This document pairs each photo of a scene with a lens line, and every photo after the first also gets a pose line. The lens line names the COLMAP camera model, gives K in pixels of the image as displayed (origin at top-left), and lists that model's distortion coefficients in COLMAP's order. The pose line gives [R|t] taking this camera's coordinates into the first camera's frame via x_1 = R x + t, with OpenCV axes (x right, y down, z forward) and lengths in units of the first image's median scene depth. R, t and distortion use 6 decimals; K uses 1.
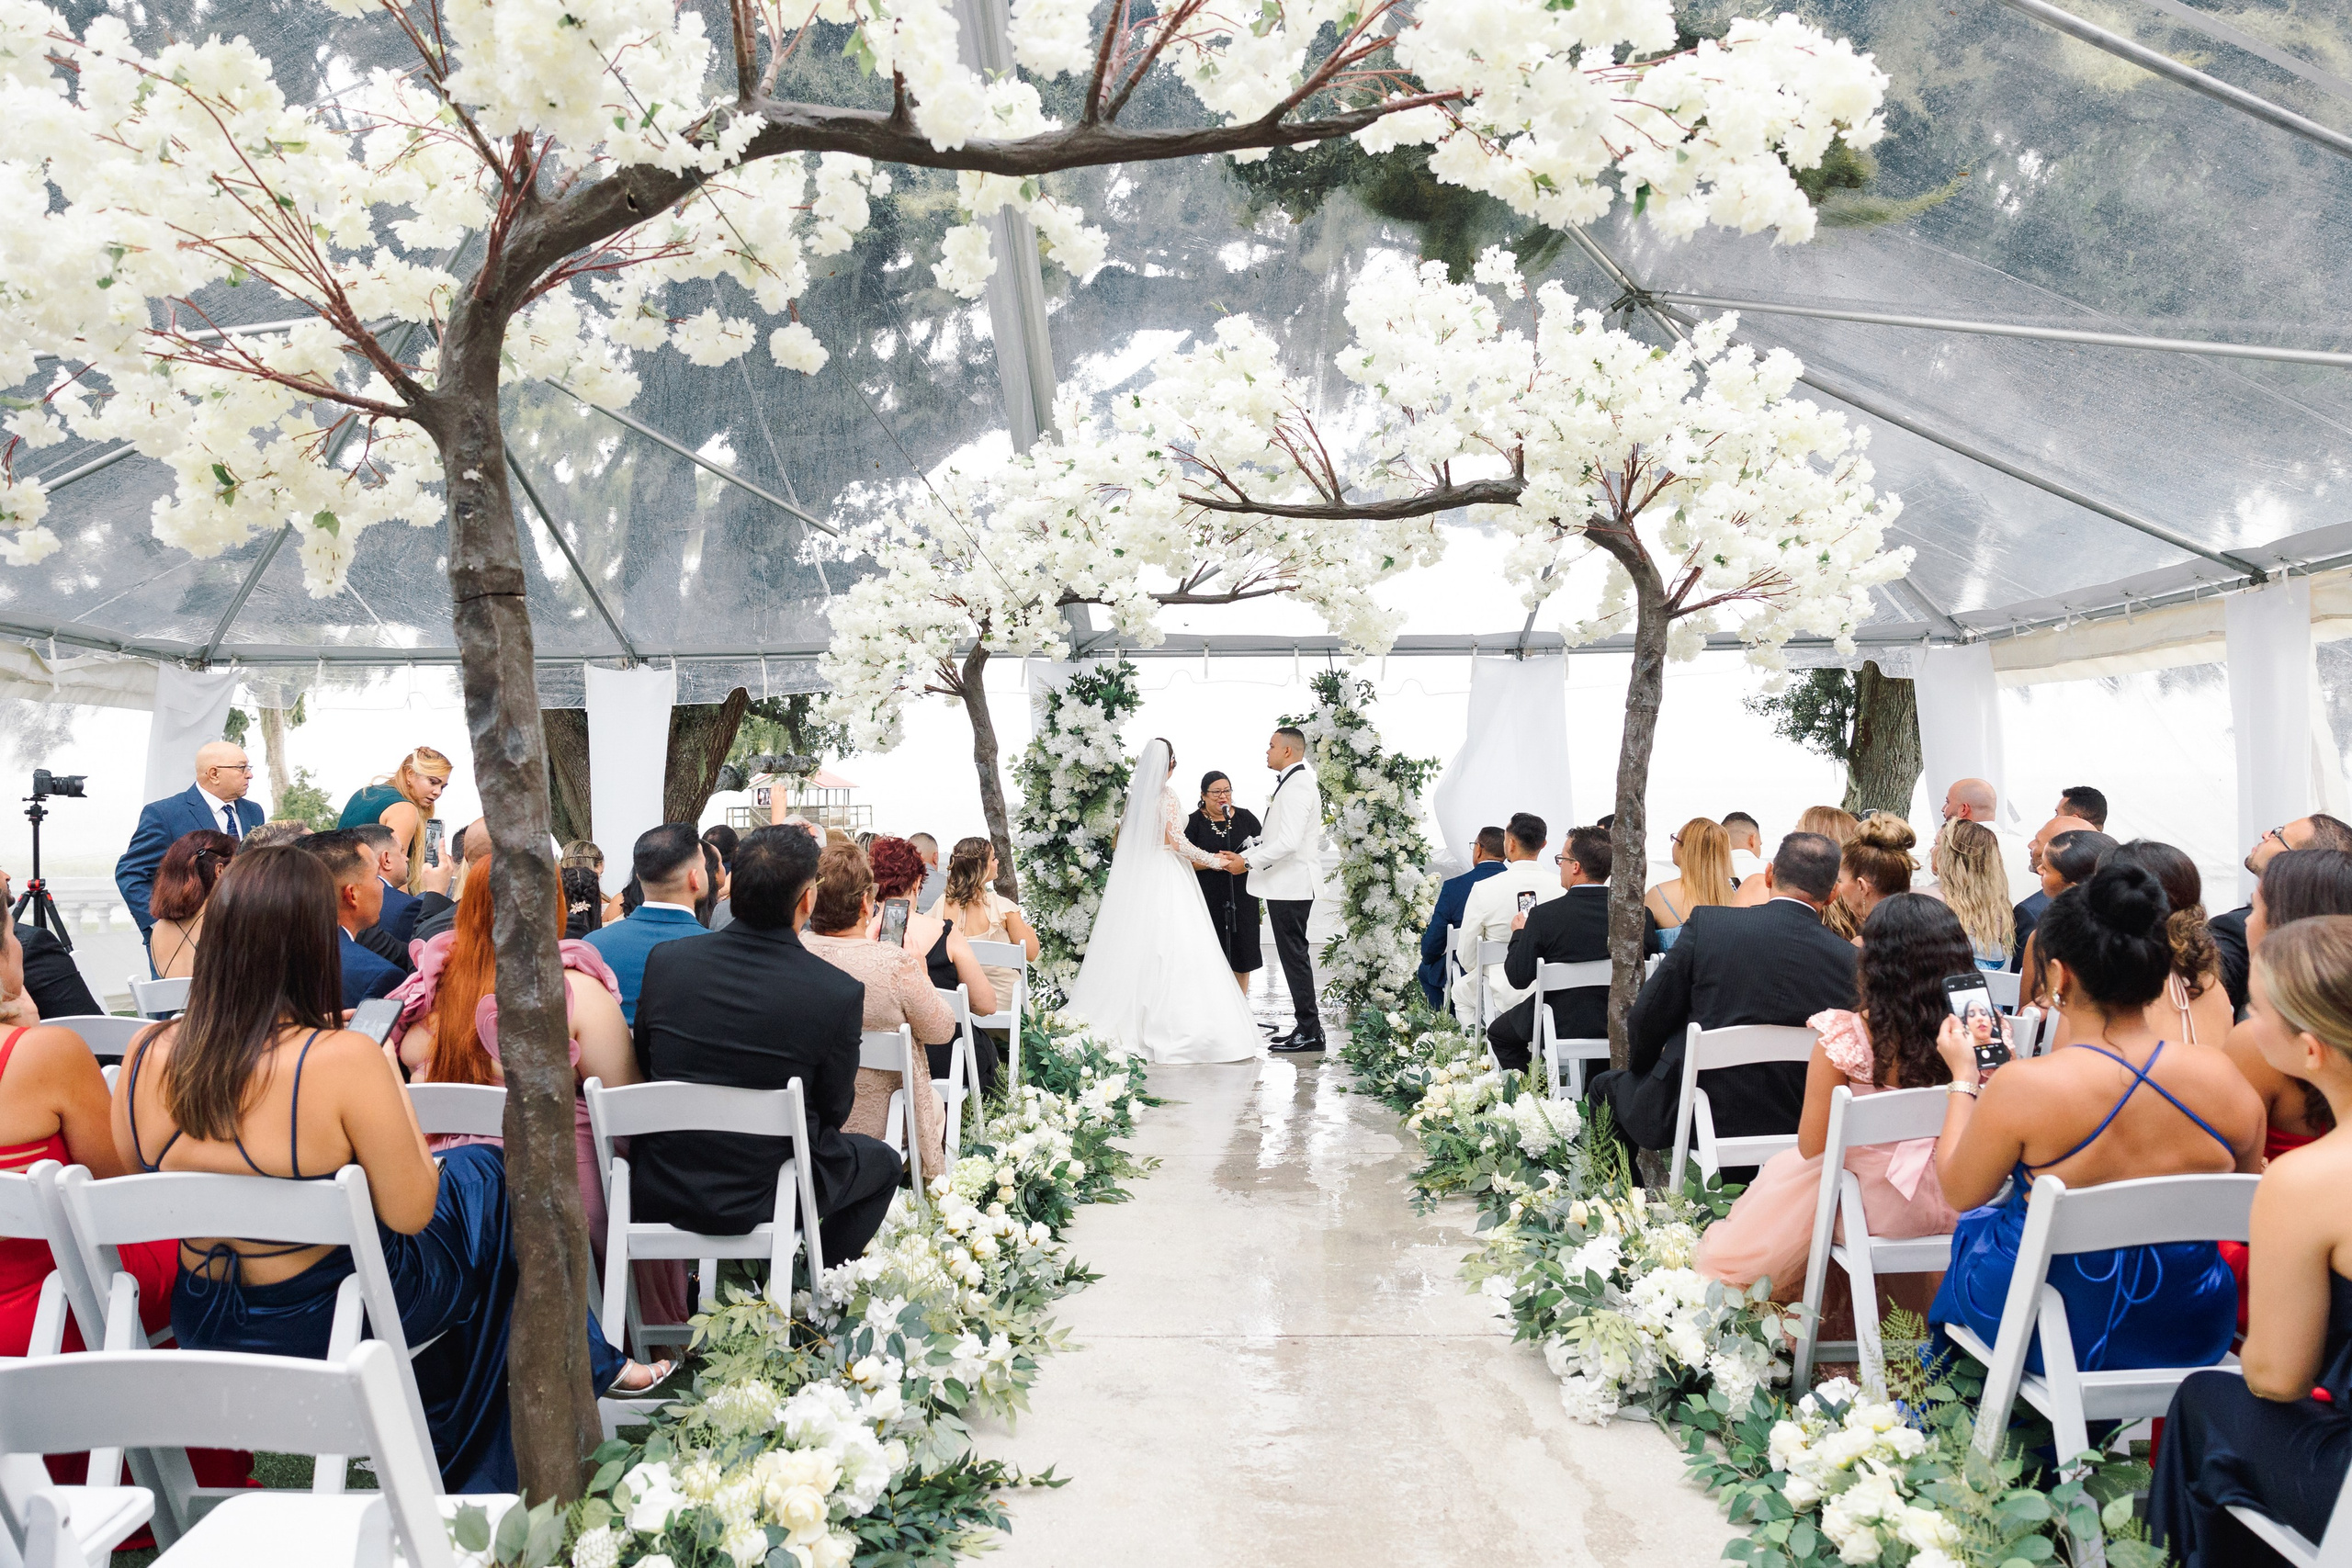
lens RADIAL K [[1671.5, 0, 1176.0], [0, 1671.5, 784.0], [0, 0, 1]] dist [0.023831, 0.000949]
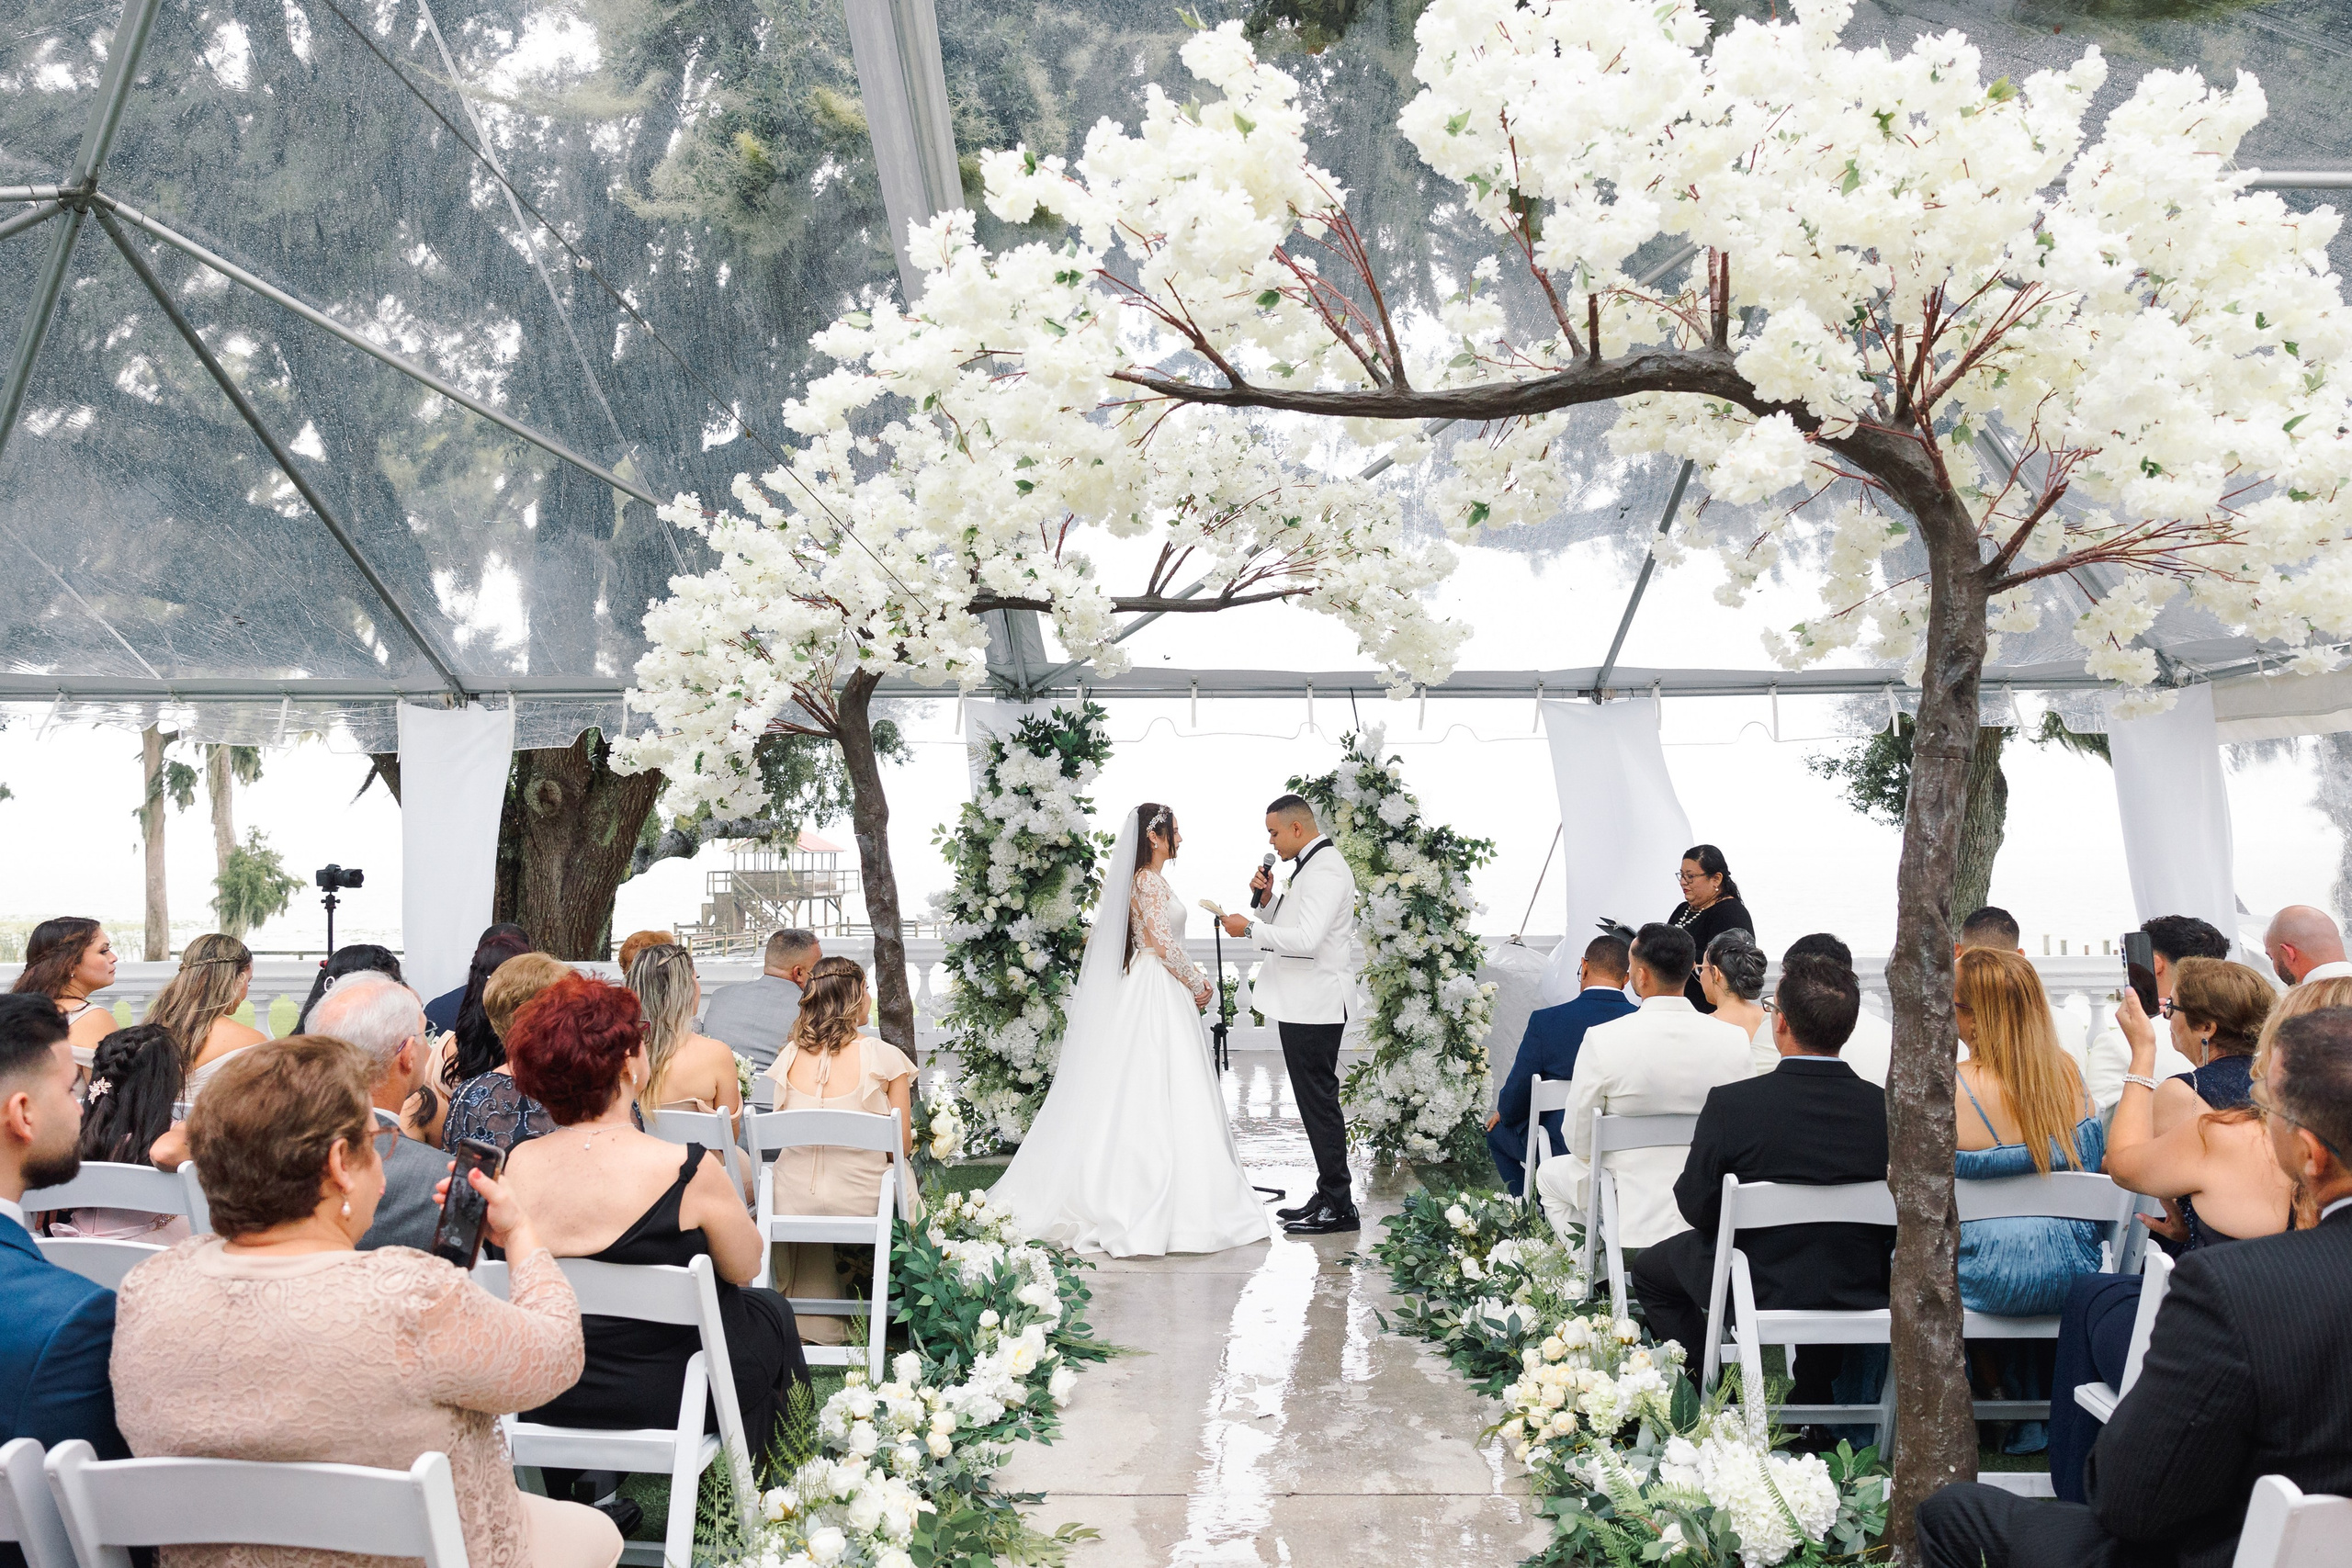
lens RADIAL K [[1698.8, 0, 1176.0], [0, 1698.8, 784.0], [0, 0, 1]] dist [0.030387, -0.000255]
pose [[0.999968, 0.007880, -0.000968, 0.021944], [-0.007912, 0.999217, -0.038772, -0.010638], [0.000662, 0.038779, 0.999248, 0.417915]]
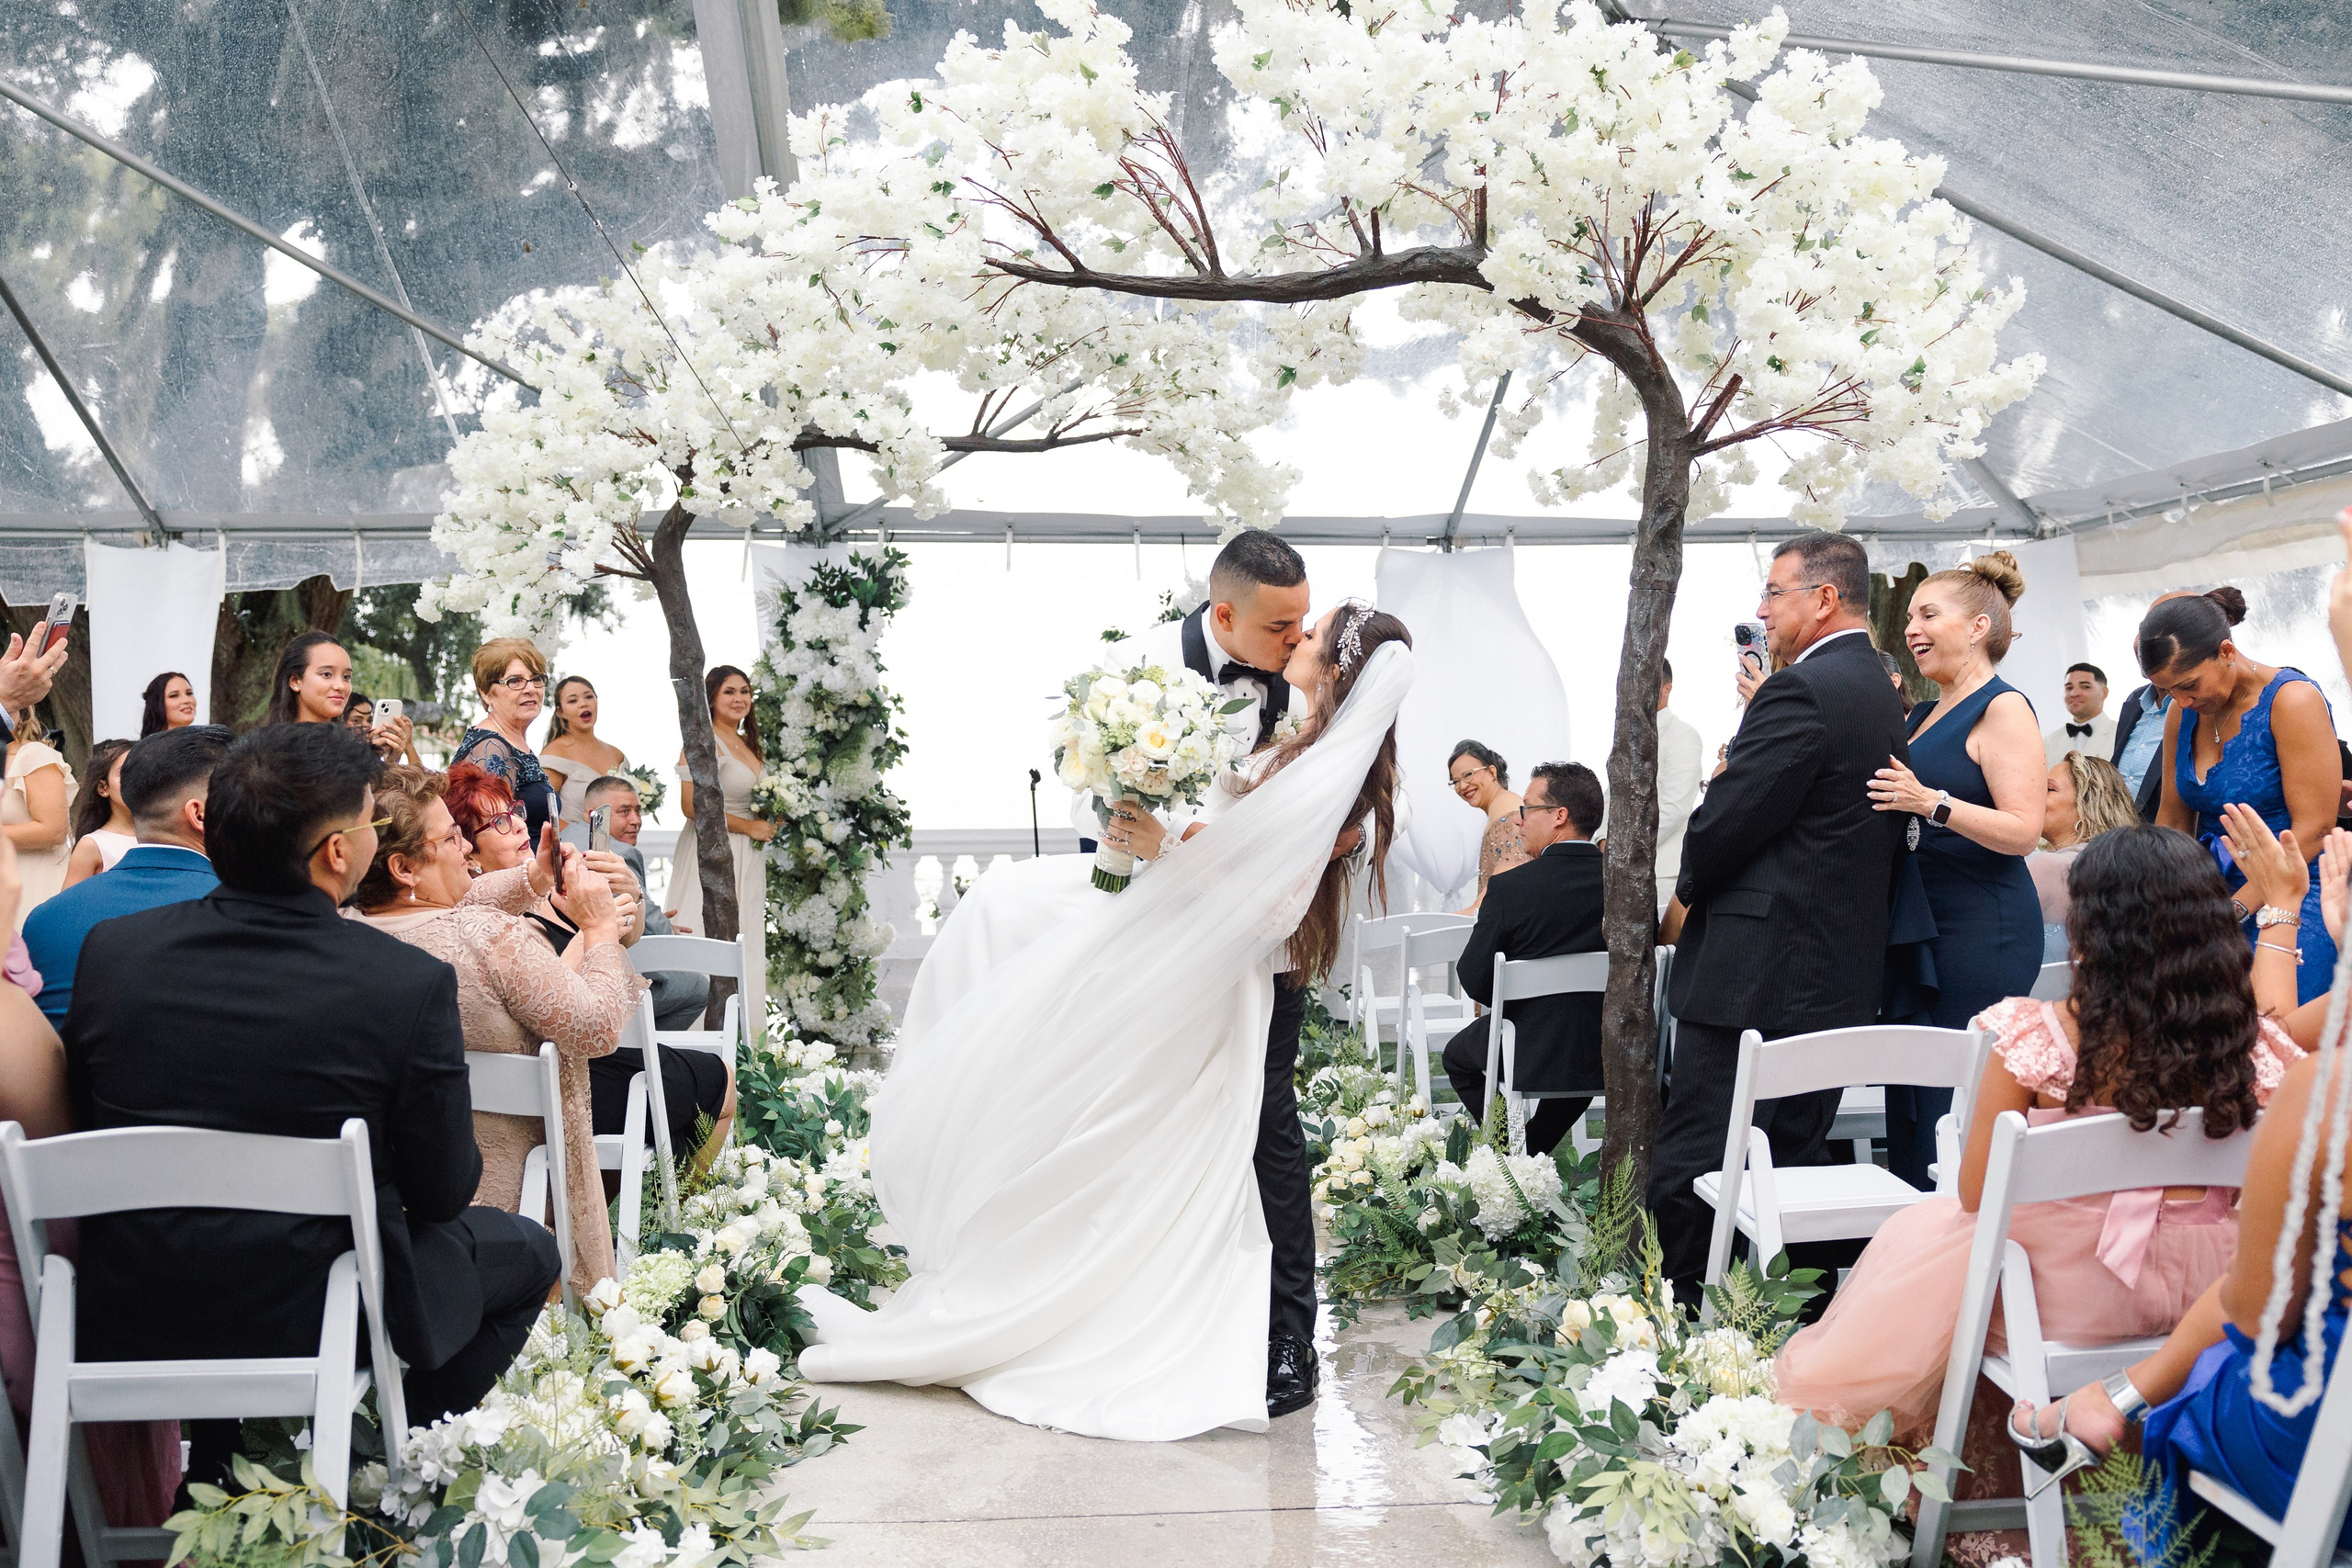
lens RADIAL K [[2264.1, 0, 1176.0], [0, 2264.1, 784.0], [0, 0, 1]] dist [0.008624, 0.014927]
pose [[0.995290, 0.004135, 0.096857, -0.006334], [-0.005430, 0.999899, 0.013110, 0.024308], [-0.096793, -0.013574, 0.995212, 0.089682]]
